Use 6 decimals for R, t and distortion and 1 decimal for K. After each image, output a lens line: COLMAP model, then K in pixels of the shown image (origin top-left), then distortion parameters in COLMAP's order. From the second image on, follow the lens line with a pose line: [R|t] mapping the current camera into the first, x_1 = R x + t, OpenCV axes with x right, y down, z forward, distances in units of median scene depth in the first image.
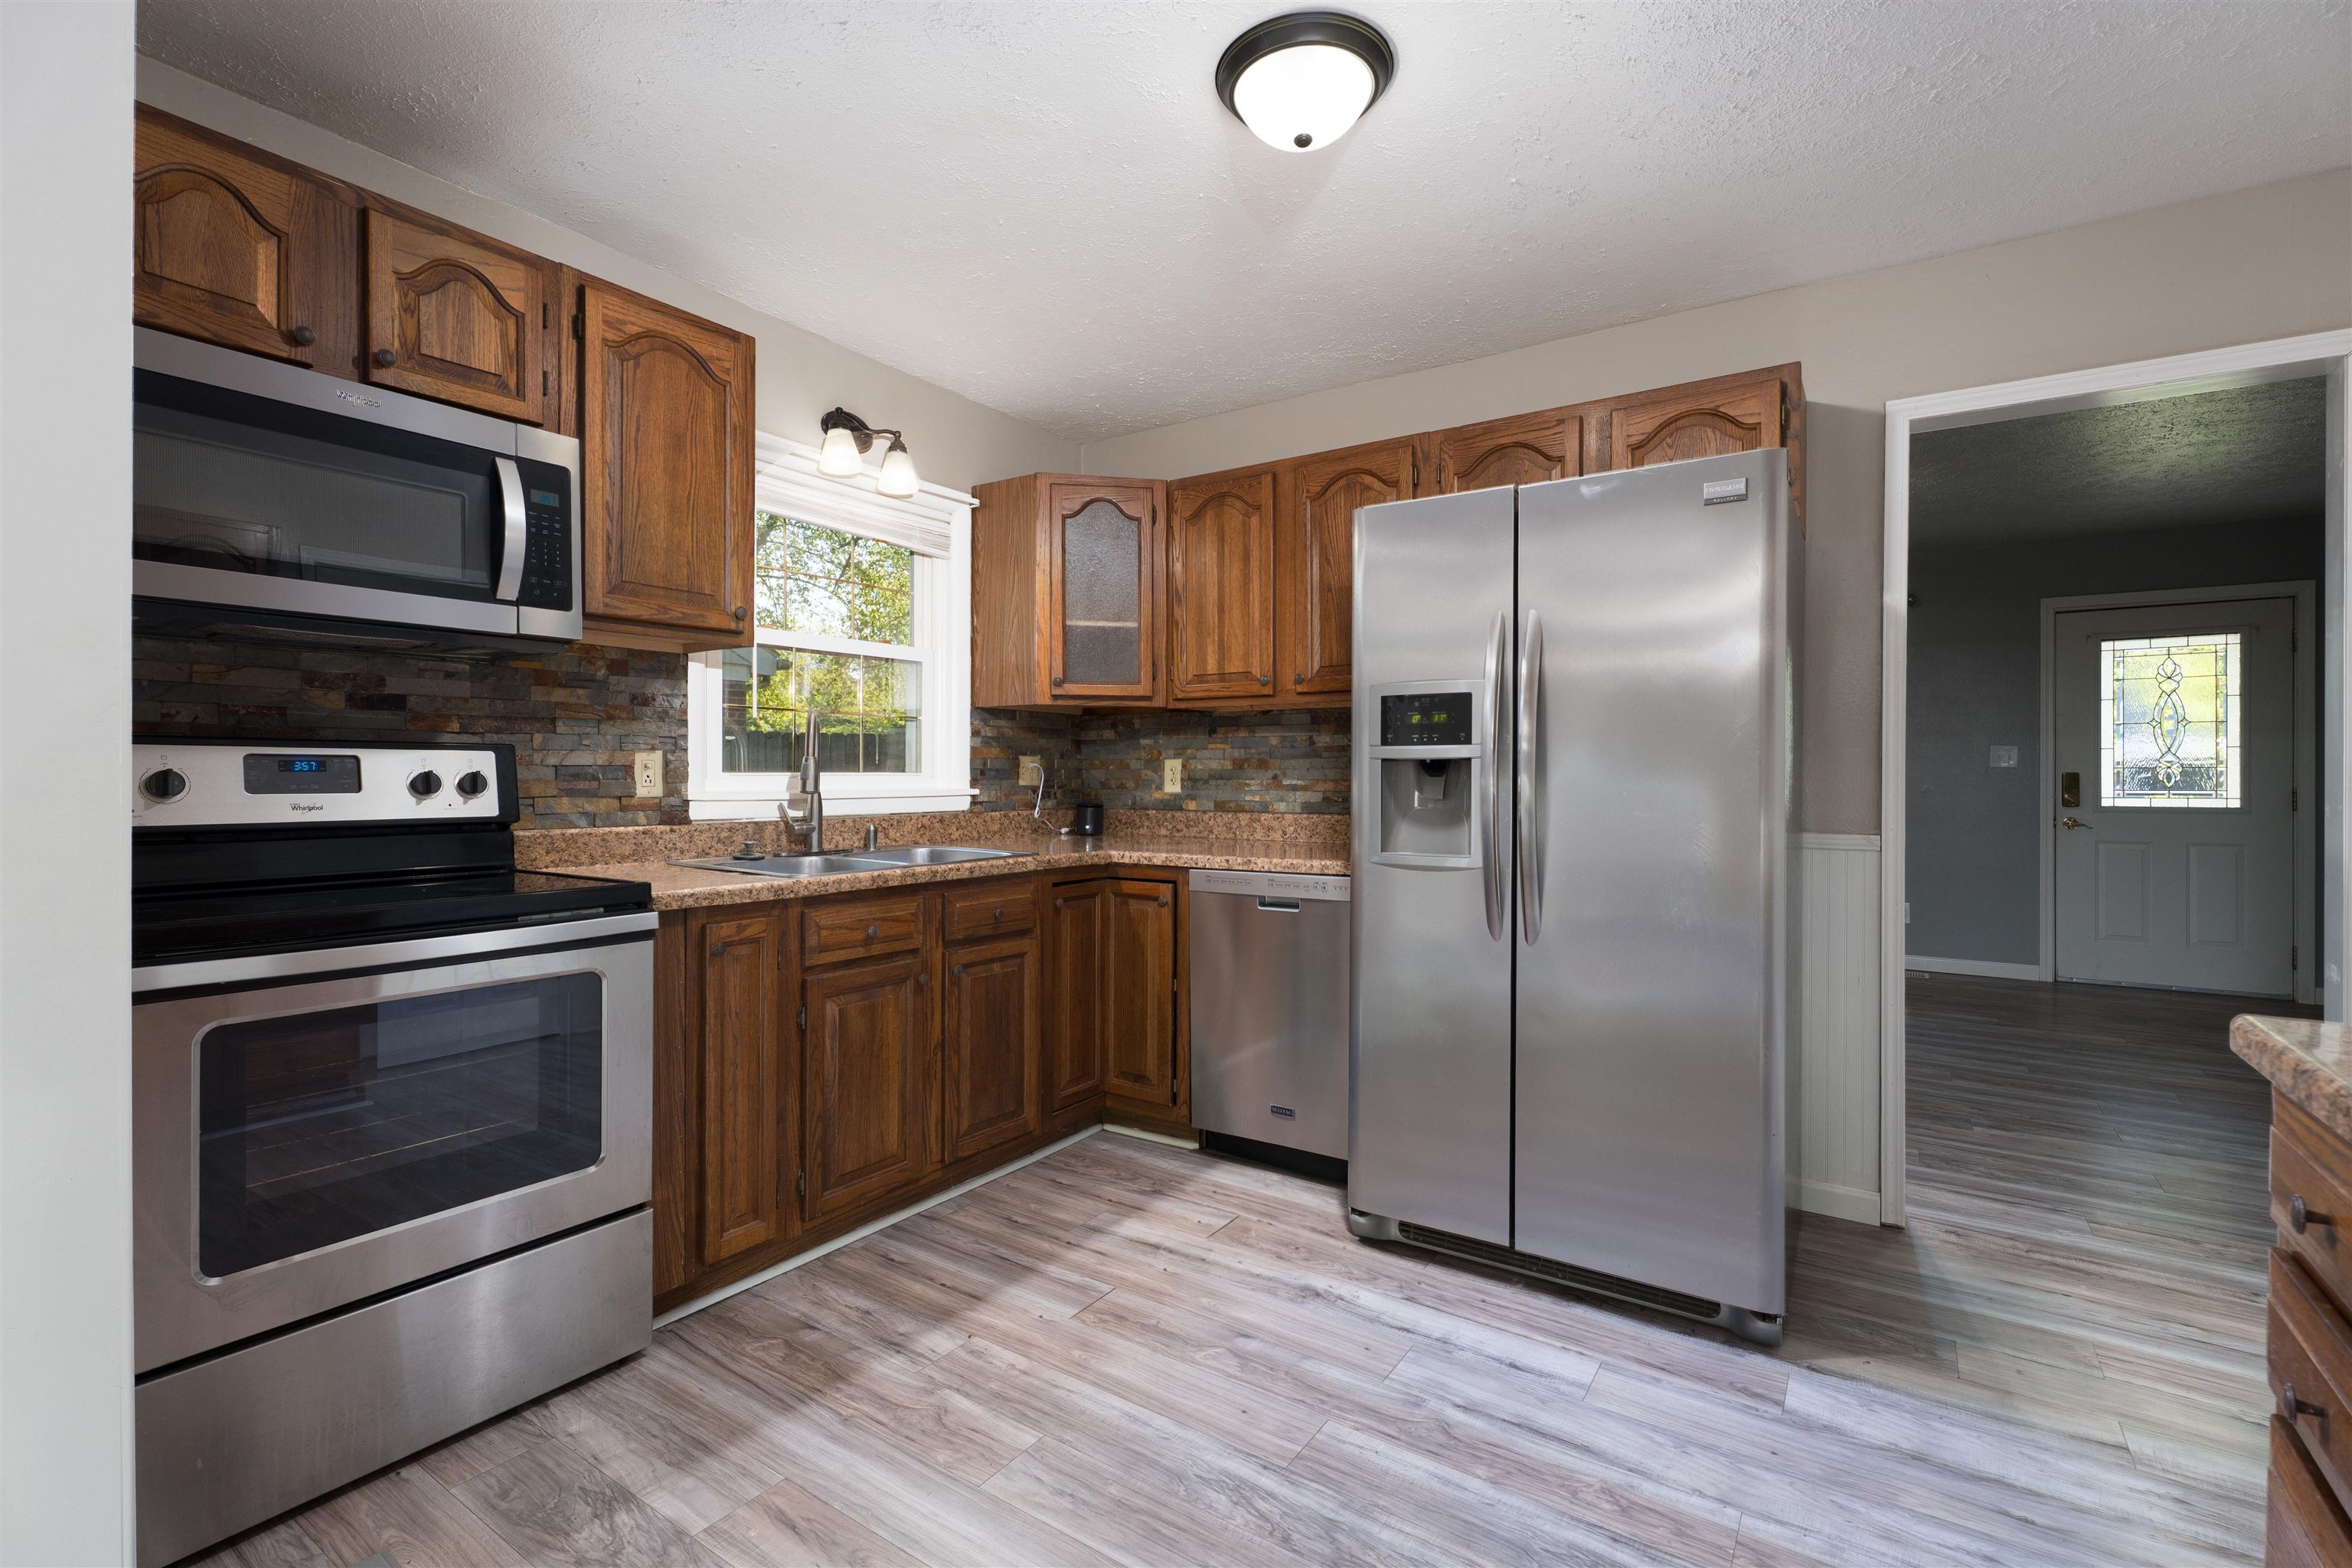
lens RADIAL K [[1035.8, 0, 1170.8], [0, 1035.8, 782.8], [0, 0, 1]] dist [0.002745, -0.002239]
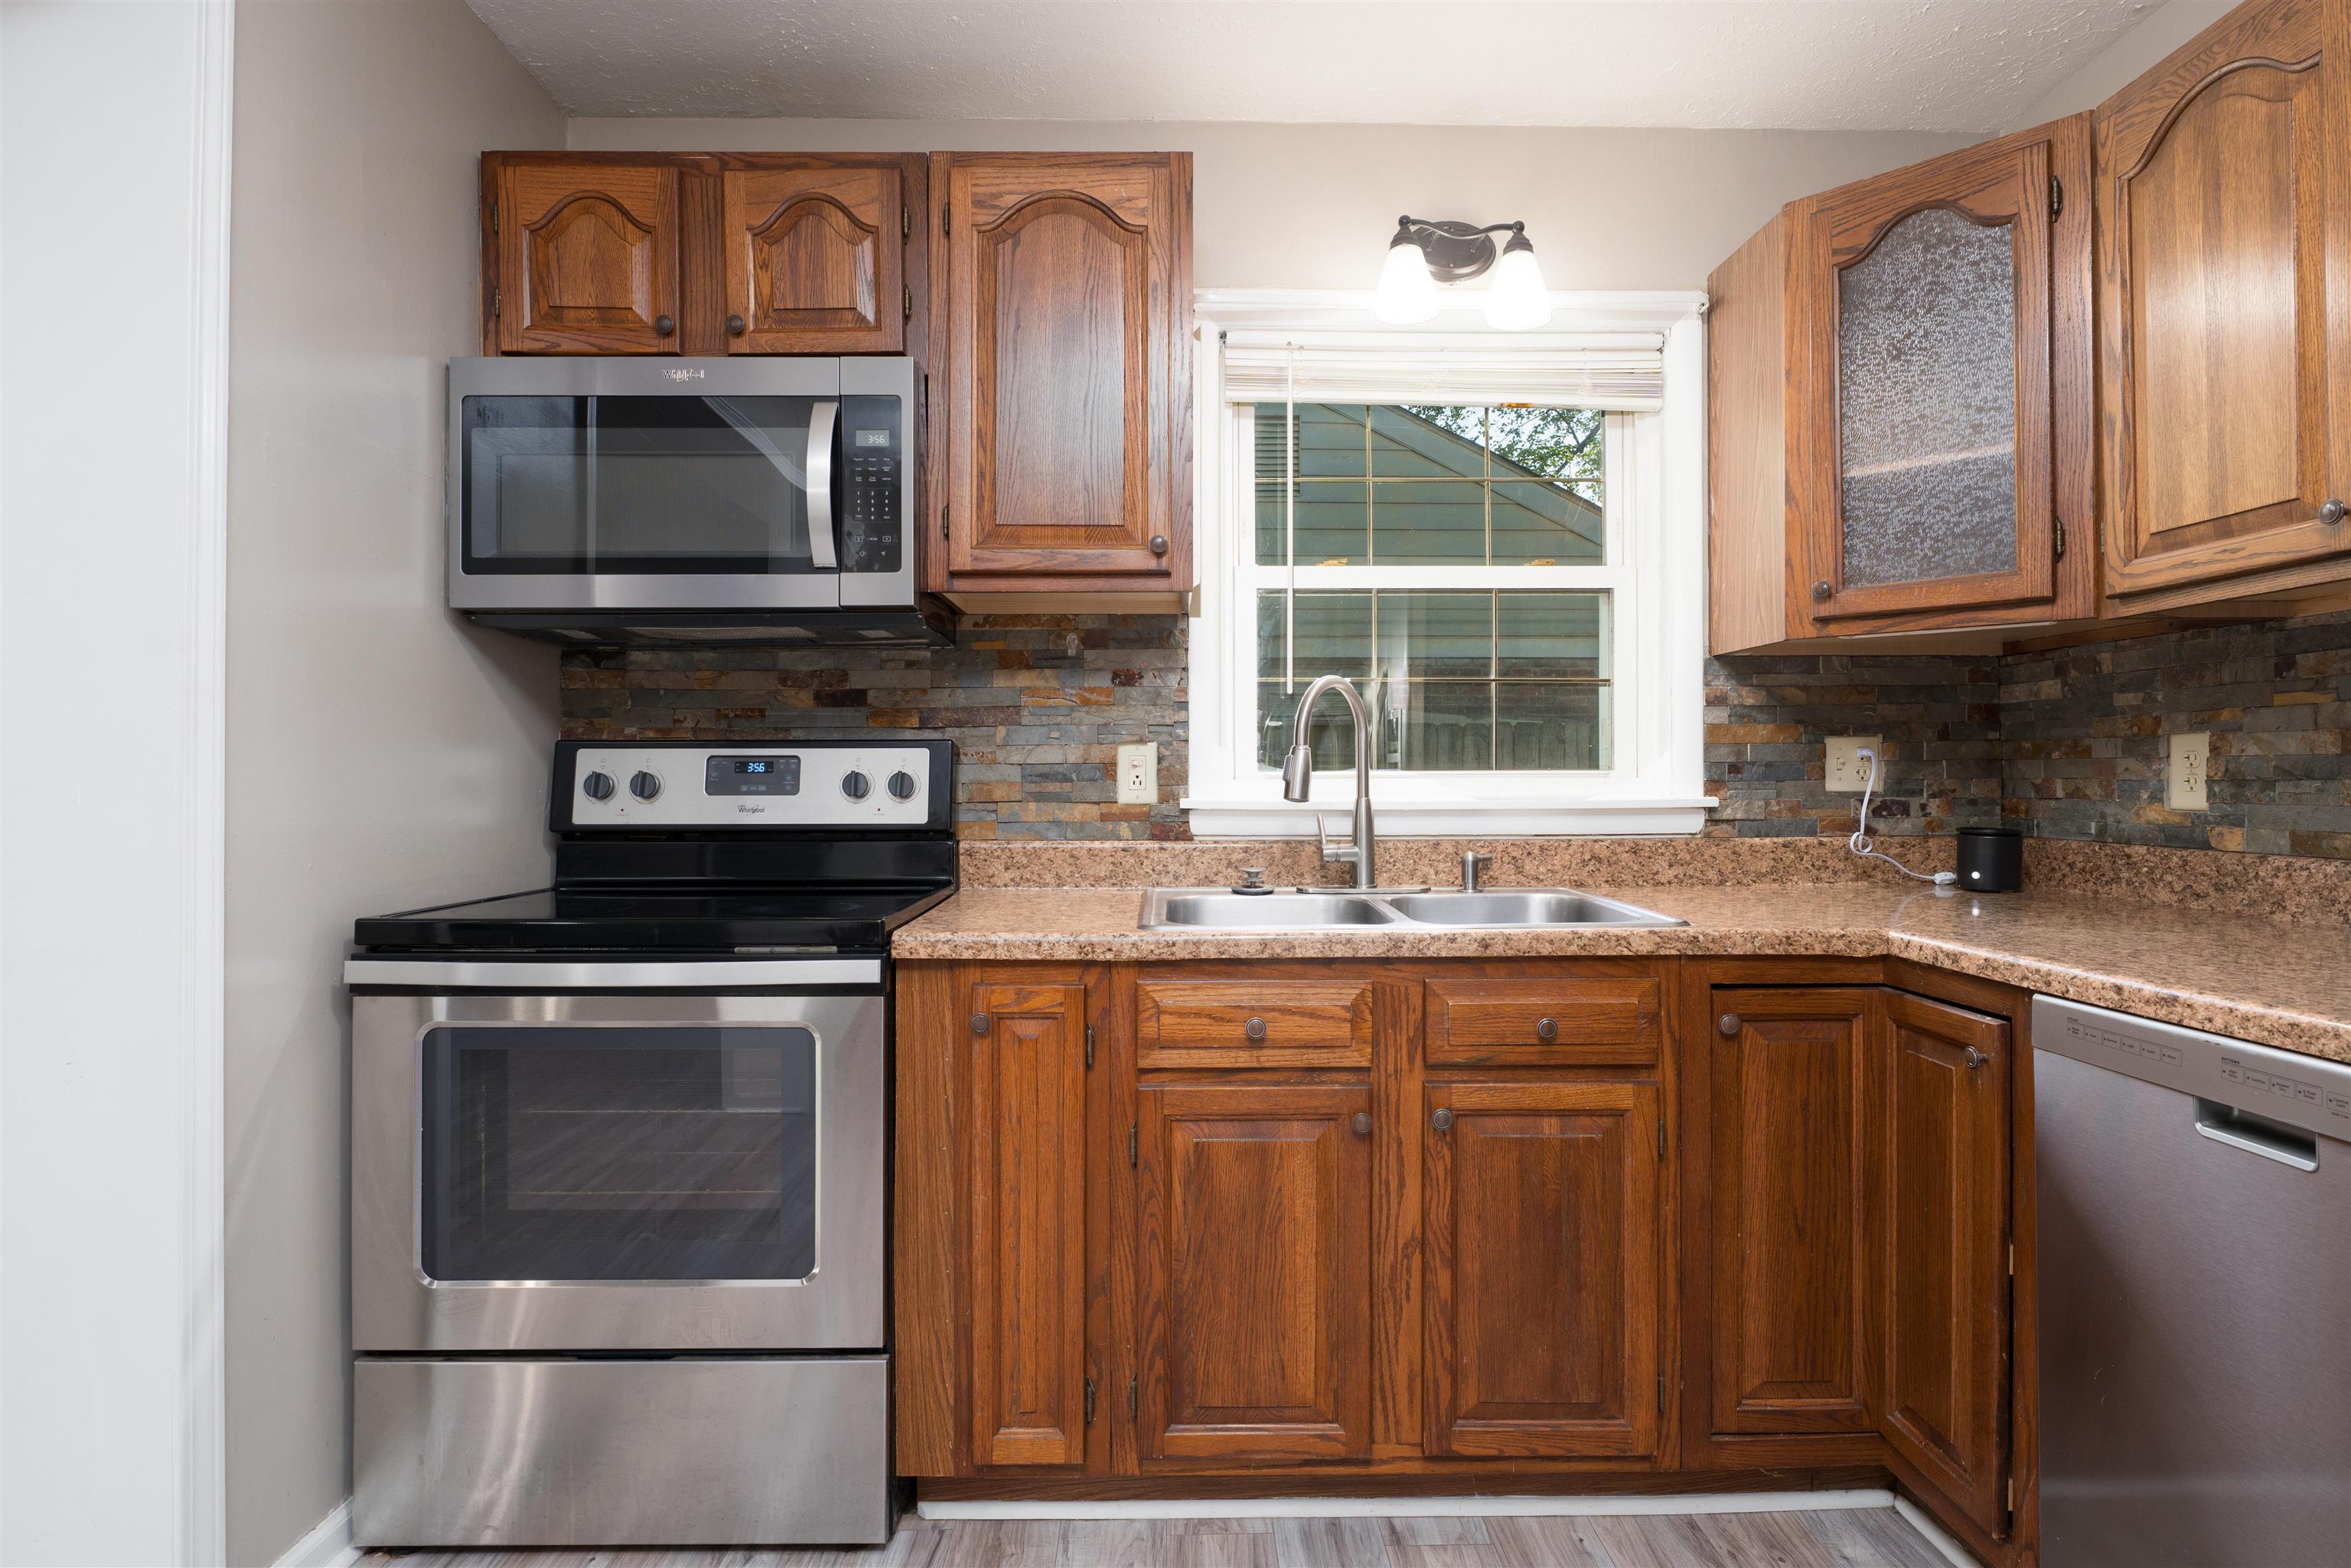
lens RADIAL K [[1193.8, 0, 1184.6], [0, 1193.8, 772.8], [0, 0, 1]] dist [-0.007439, 0.001303]
pose [[0.582494, -0.008009, -0.812795, 0.250071], [-0.001936, 0.999935, -0.011240, 0.000778], [0.812833, 0.008121, 0.582441, 0.529149]]
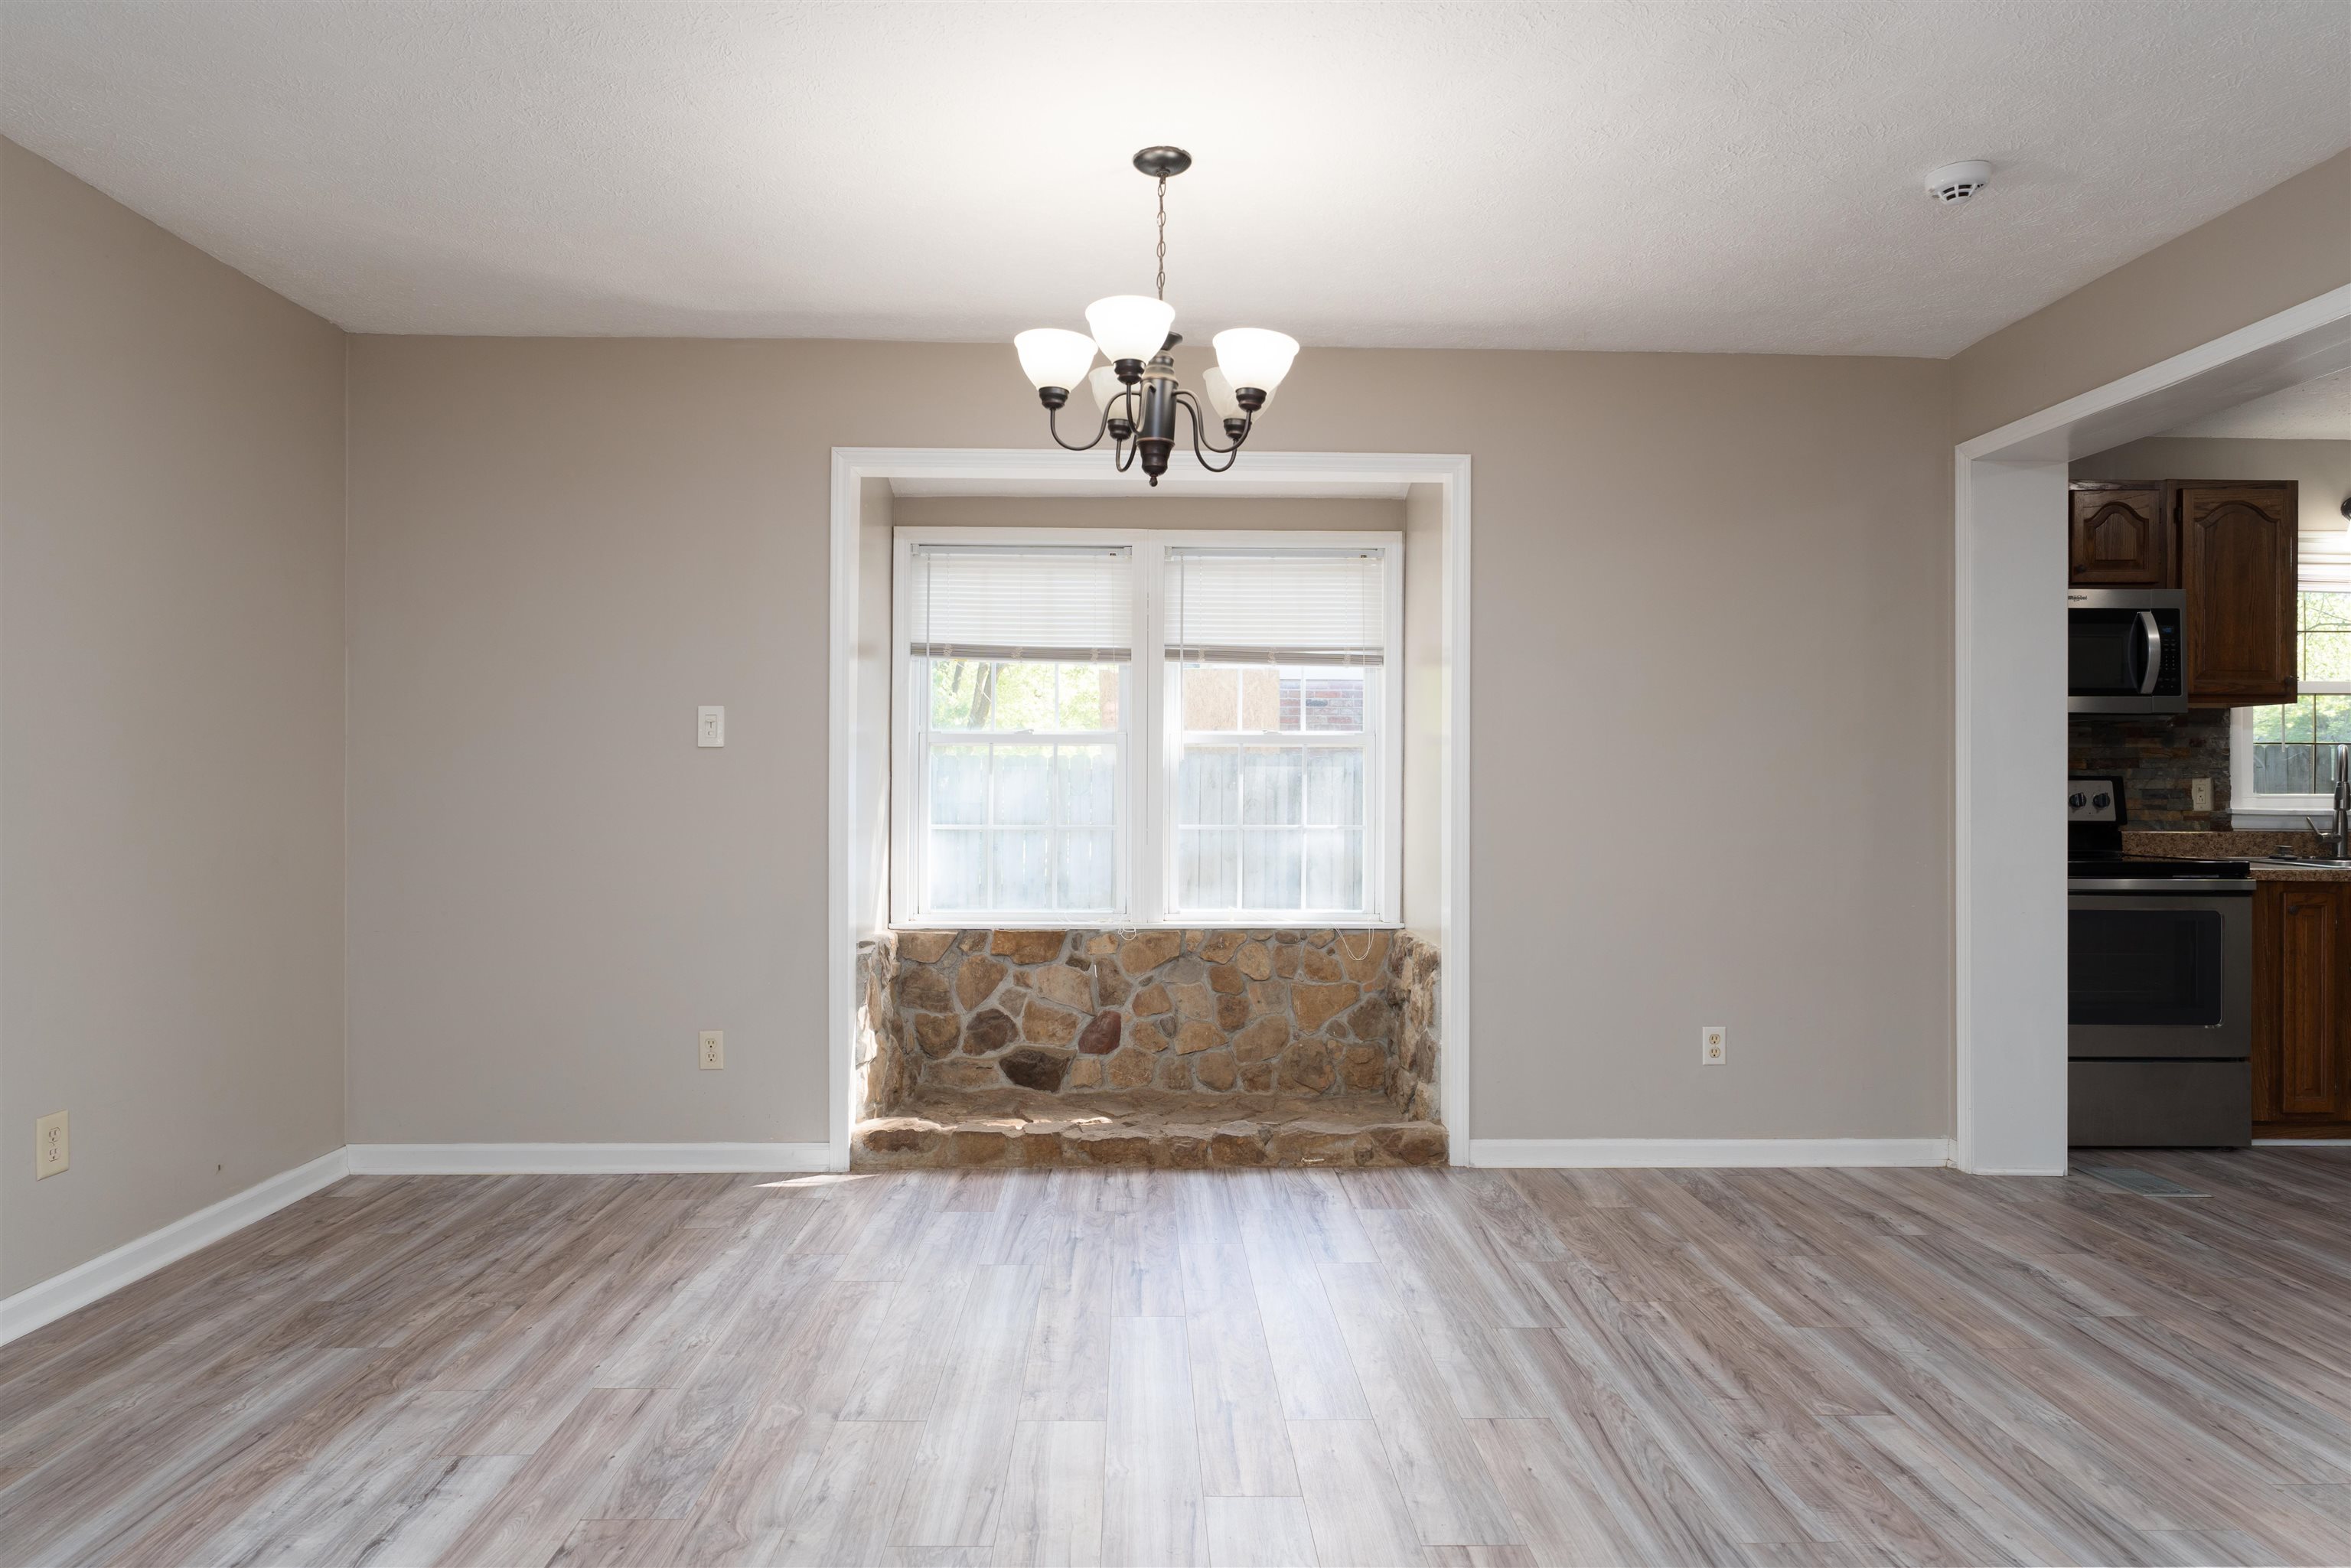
lens RADIAL K [[1381.7, 0, 1166.6], [0, 1381.7, 781.8], [0, 0, 1]] dist [-0.009477, 0.004029]
pose [[0.583866, -0.003567, -0.811842, 0.205397], [-0.005871, 0.999946, -0.008616, -0.001741], [0.811829, 0.009797, 0.583813, -1.295053]]
